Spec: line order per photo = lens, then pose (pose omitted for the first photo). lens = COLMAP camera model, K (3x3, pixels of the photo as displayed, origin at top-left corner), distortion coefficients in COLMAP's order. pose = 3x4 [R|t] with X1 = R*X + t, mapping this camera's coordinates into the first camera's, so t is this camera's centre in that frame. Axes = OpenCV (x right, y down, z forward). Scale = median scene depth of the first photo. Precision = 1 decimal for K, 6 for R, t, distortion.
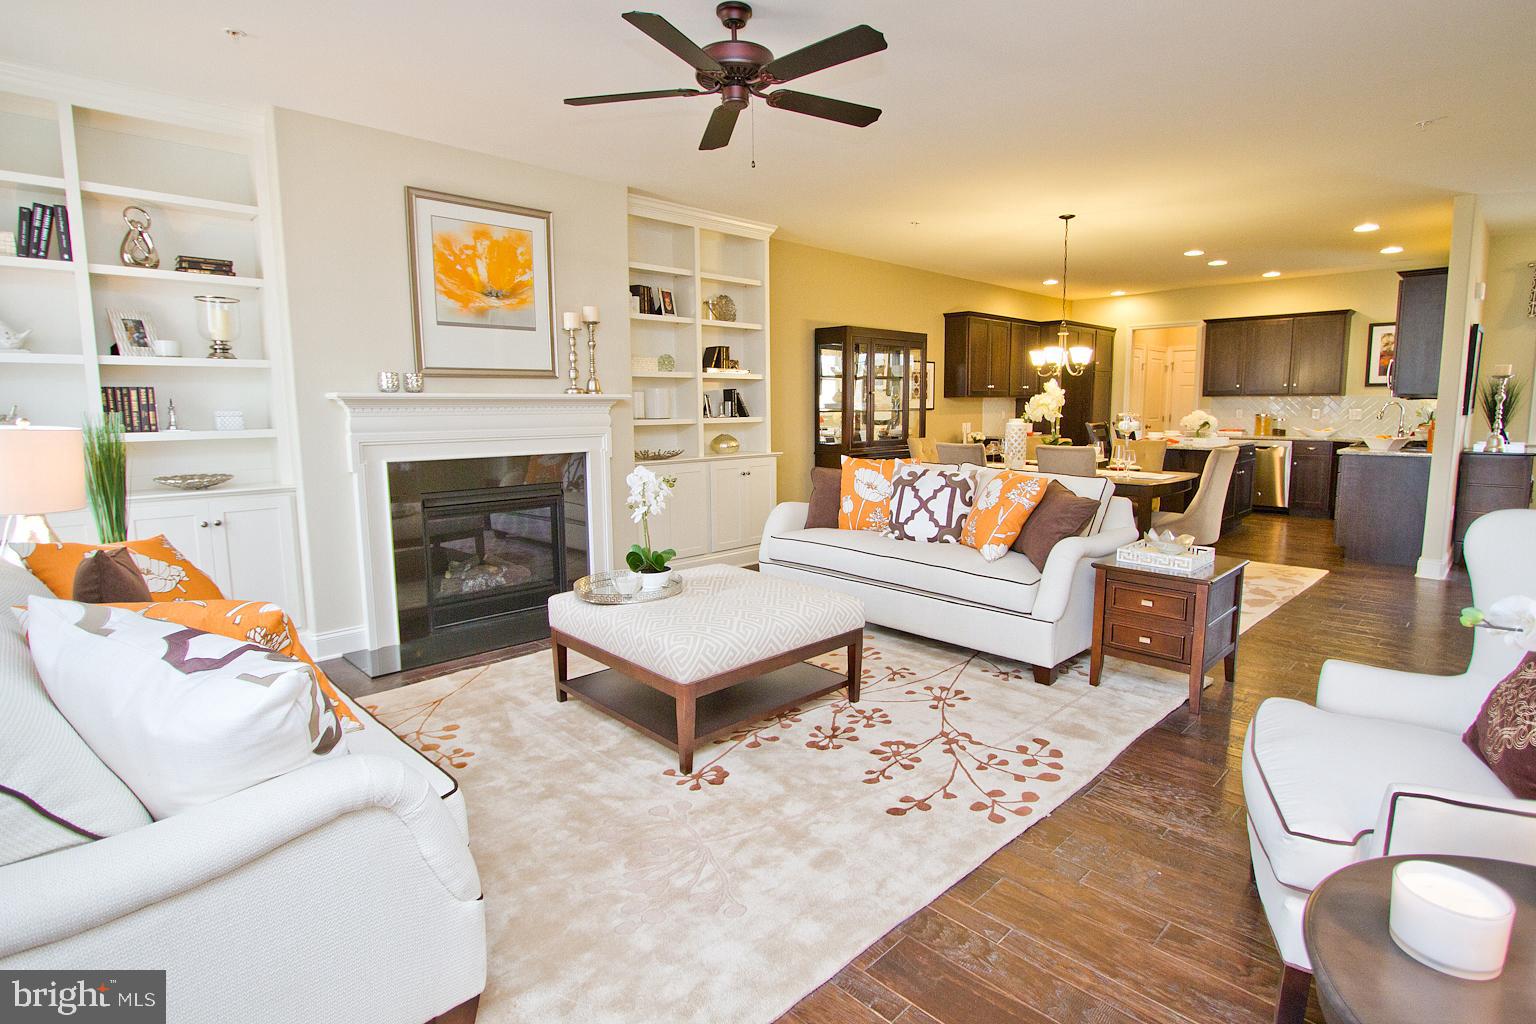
lens RADIAL K [[767.7, 0, 769.9], [0, 767.7, 498.1], [0, 0, 1]] dist [-0.013367, 0.000434]
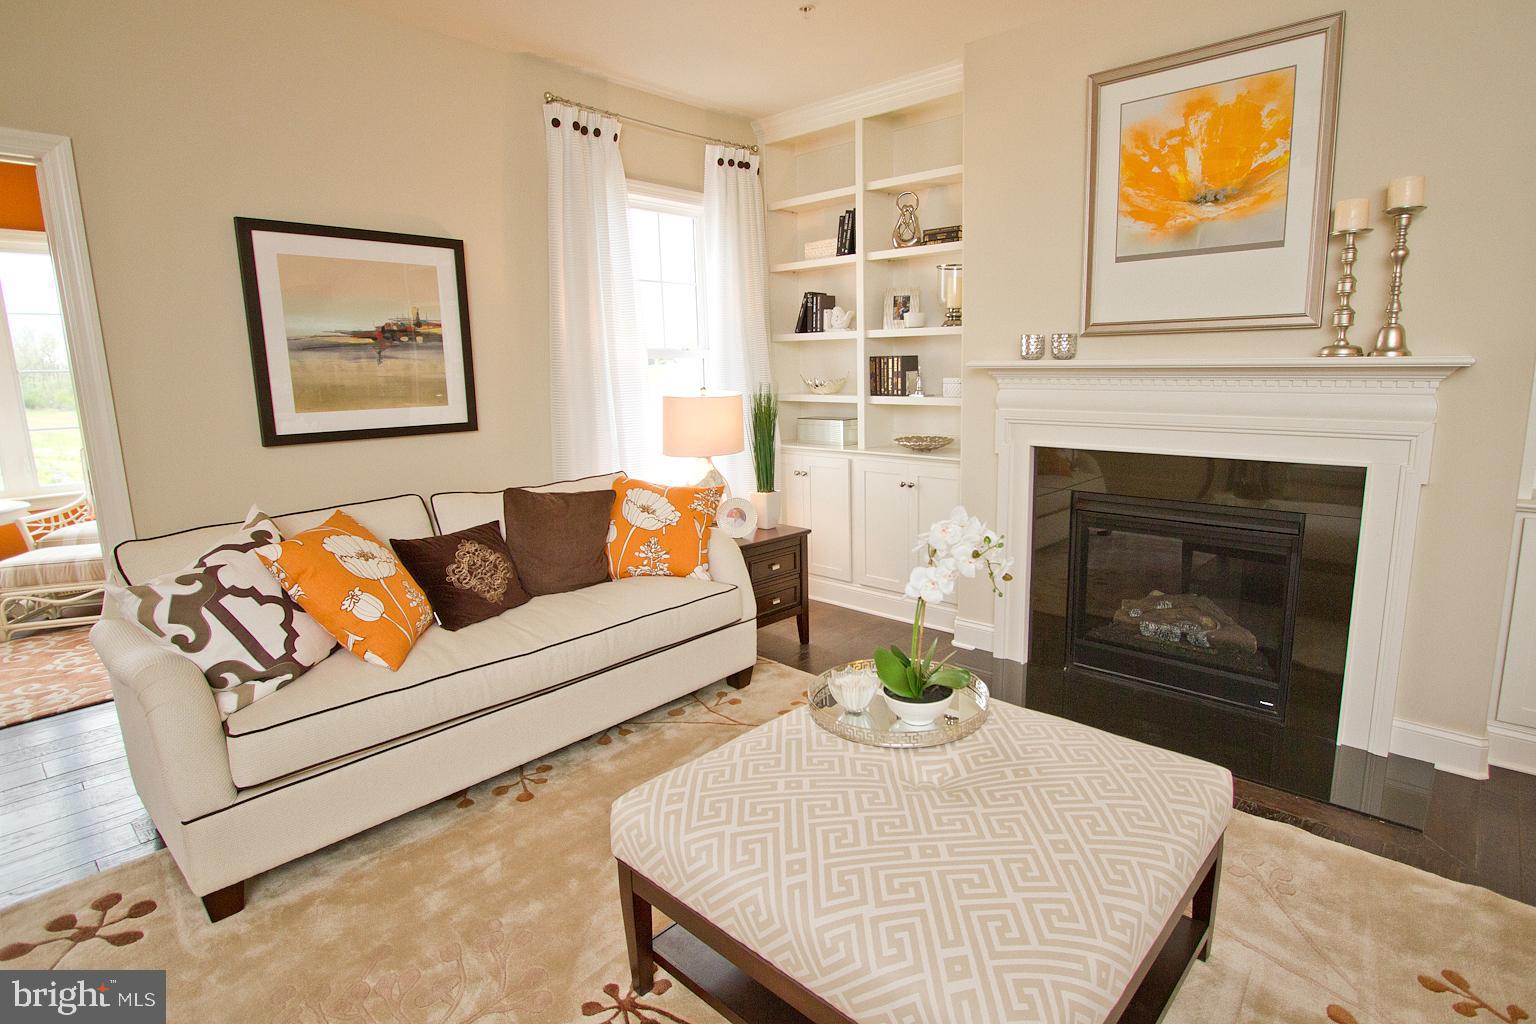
lens RADIAL K [[787.5, 0, 811.7], [0, 787.5, 502.3], [0, 0, 1]] dist [-0.013729, 0.000289]
pose [[0.068974, 0.180595, -0.981136, 0.274656], [-0.104661, 0.979361, 0.172911, -0.093903], [0.992113, 0.090760, 0.086452, 0.609102]]
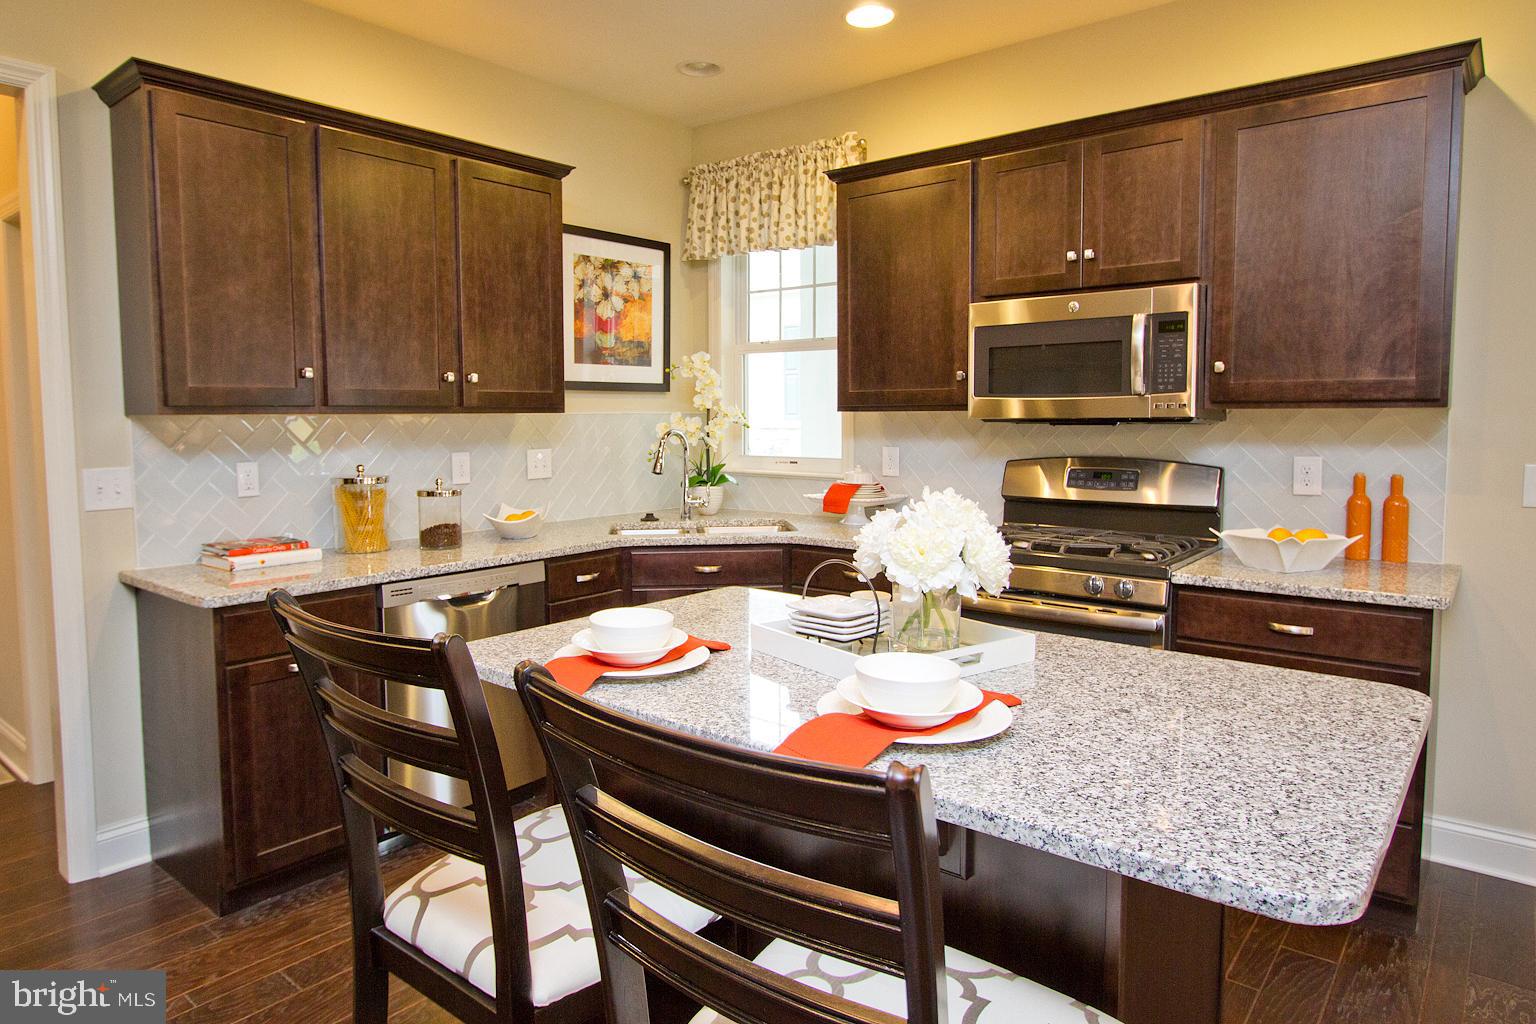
lens RADIAL K [[933.4, 0, 764.0], [0, 933.4, 506.3], [0, 0, 1]] dist [-0.047147, 0.002333]
pose [[-0.109279, -0.086040, 0.990280, 0.561213], [0.130360, 0.986402, 0.100088, -0.218203], [-0.985426, 0.140031, -0.096577, 1.697573]]
